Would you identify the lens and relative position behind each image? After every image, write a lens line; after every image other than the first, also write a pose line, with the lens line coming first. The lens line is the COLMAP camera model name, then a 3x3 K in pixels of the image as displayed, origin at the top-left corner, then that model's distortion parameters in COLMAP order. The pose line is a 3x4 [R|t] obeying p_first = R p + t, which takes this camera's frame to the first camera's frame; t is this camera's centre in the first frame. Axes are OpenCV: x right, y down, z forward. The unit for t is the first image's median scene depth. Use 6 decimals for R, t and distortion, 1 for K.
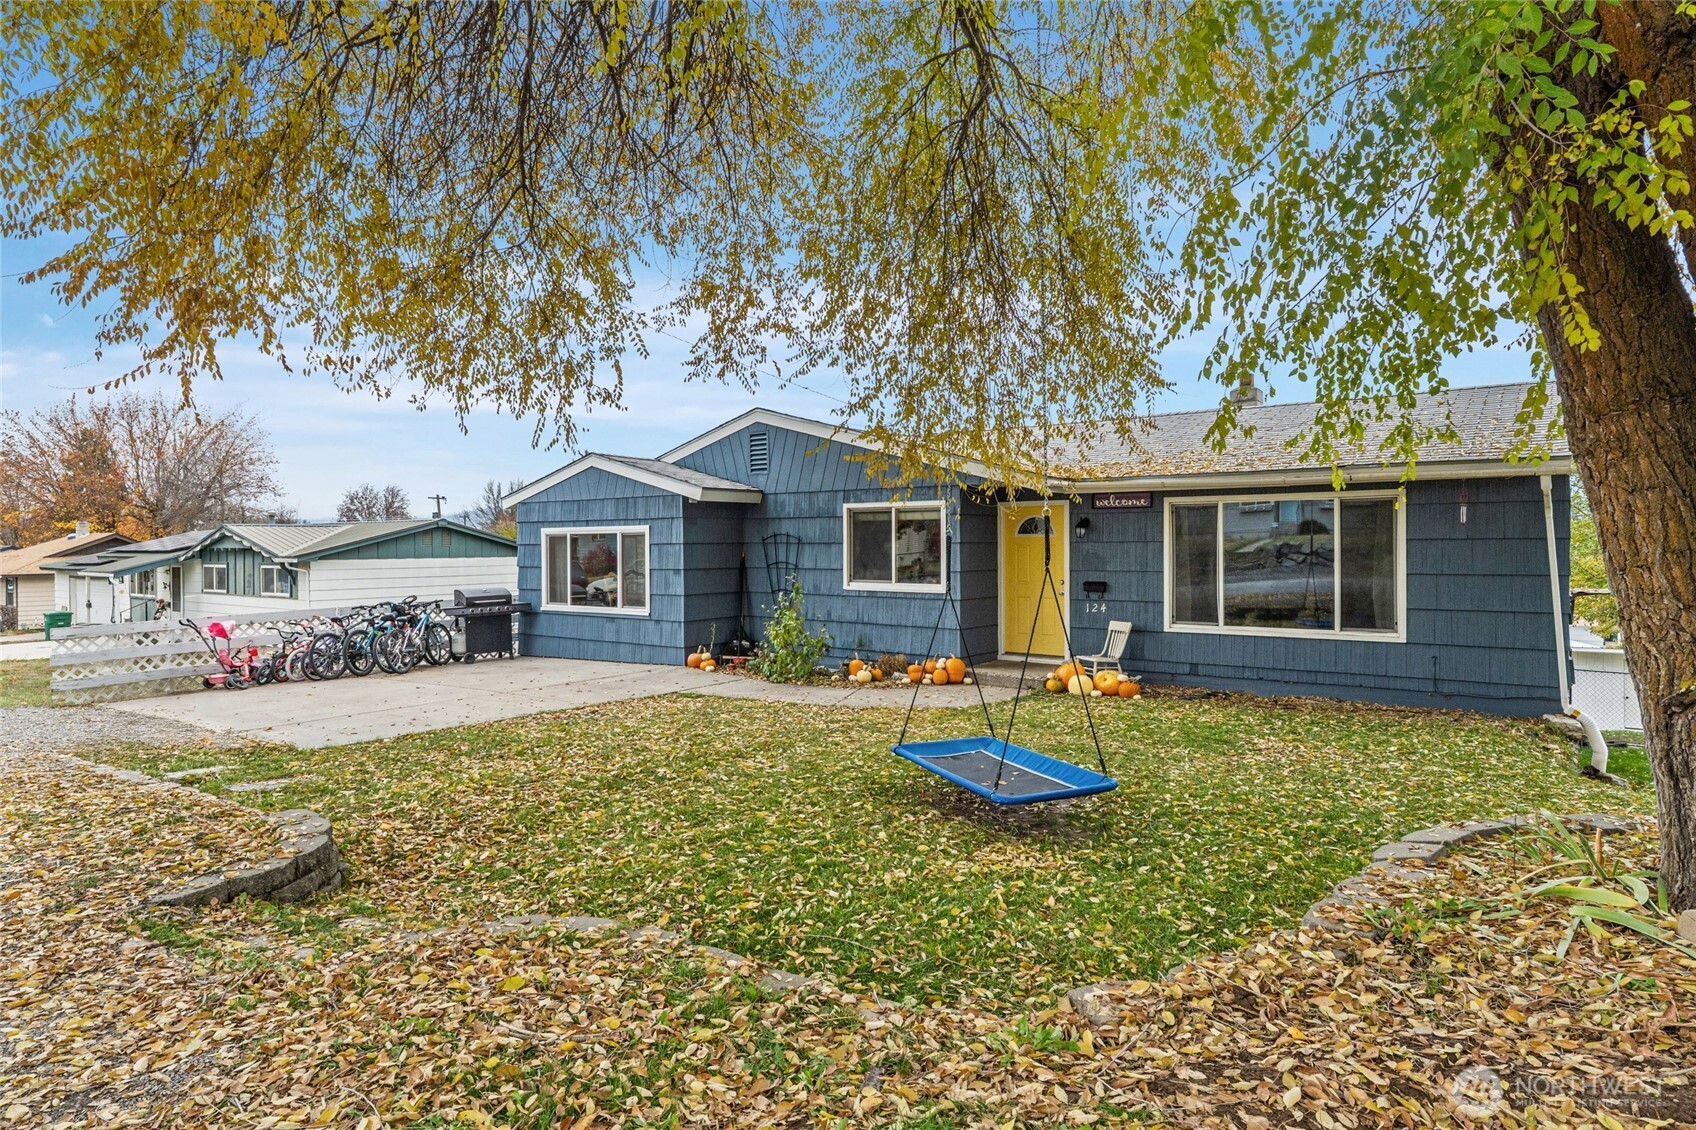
lens RADIAL K [[1102.2, 0, 848.0], [0, 1102.2, 565.0], [0, 0, 1]] dist [-0.000710, -0.000382]
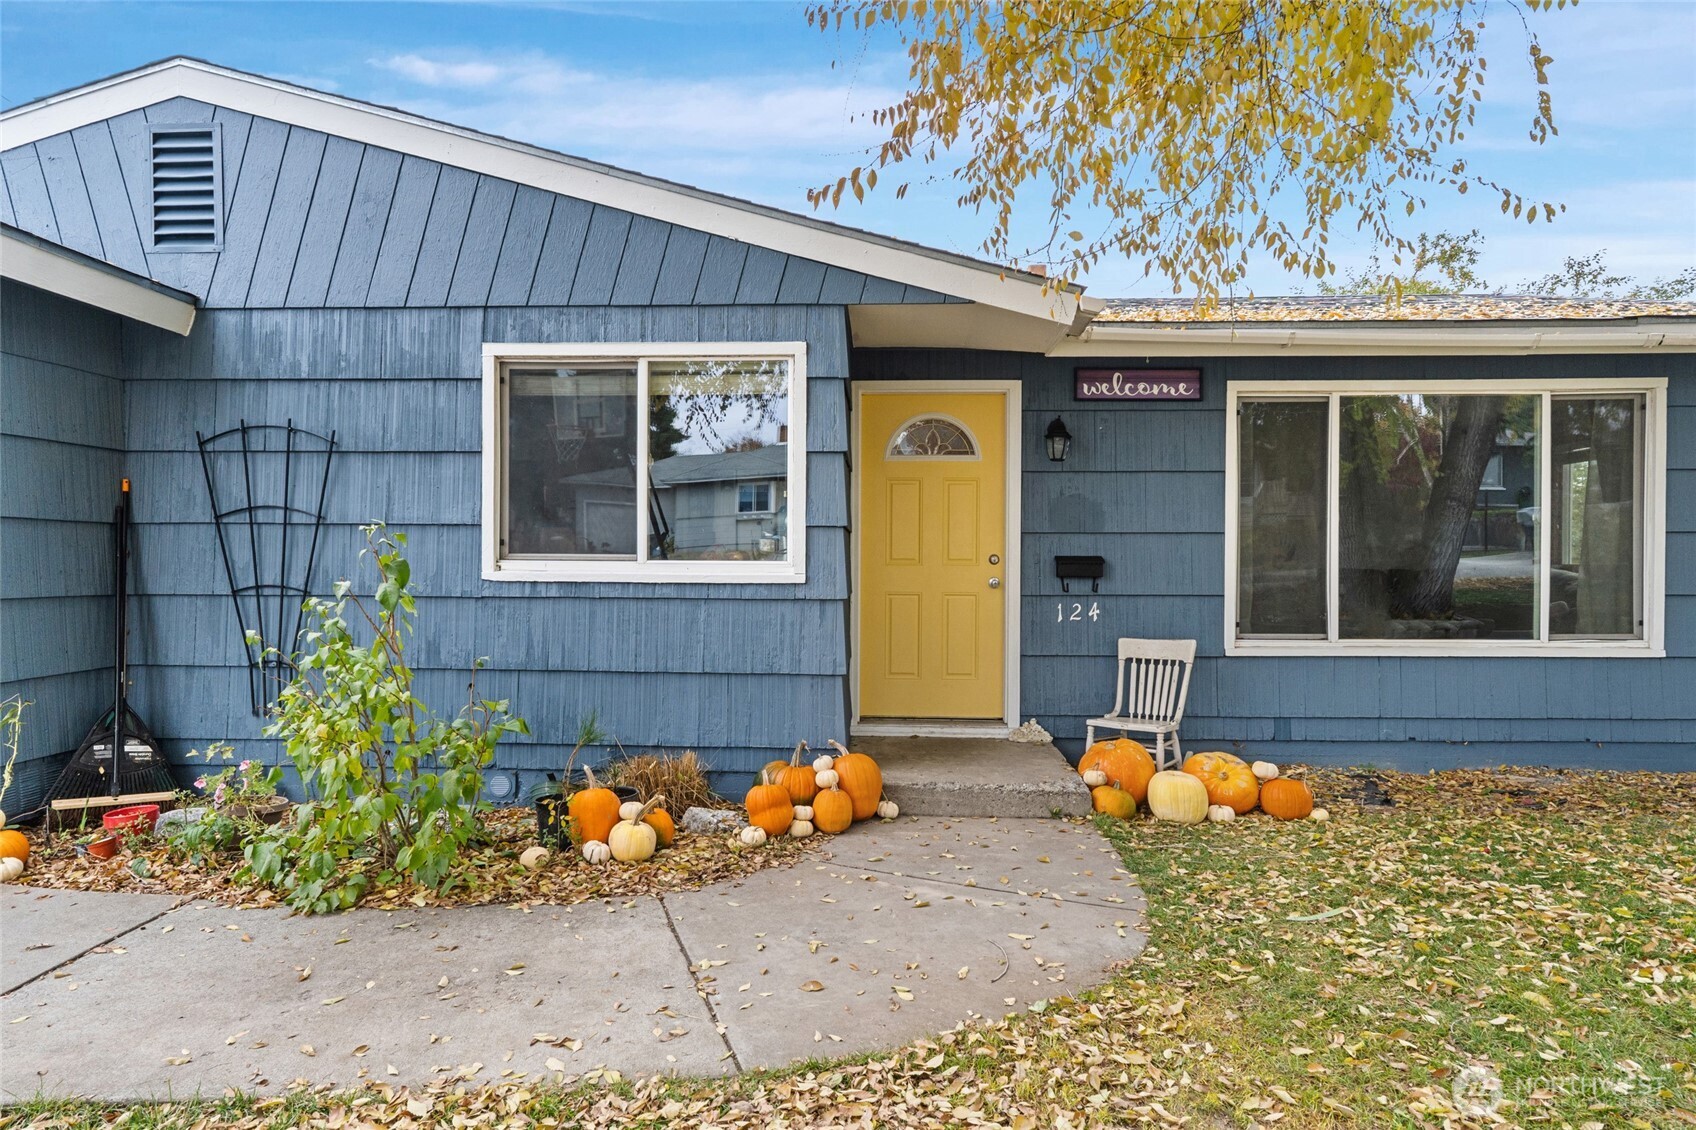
lens RADIAL K [[989.6, 0, 848.0], [0, 989.6, 565.0], [0, 0, 1]] dist [-0.002212, 0.000057]
pose [[0.823167, 0.002862, 0.567792, -0.090209], [0.007519, 0.999845, -0.015940, 0.023364], [-0.567749, 0.017391, 0.823018, 0.665494]]
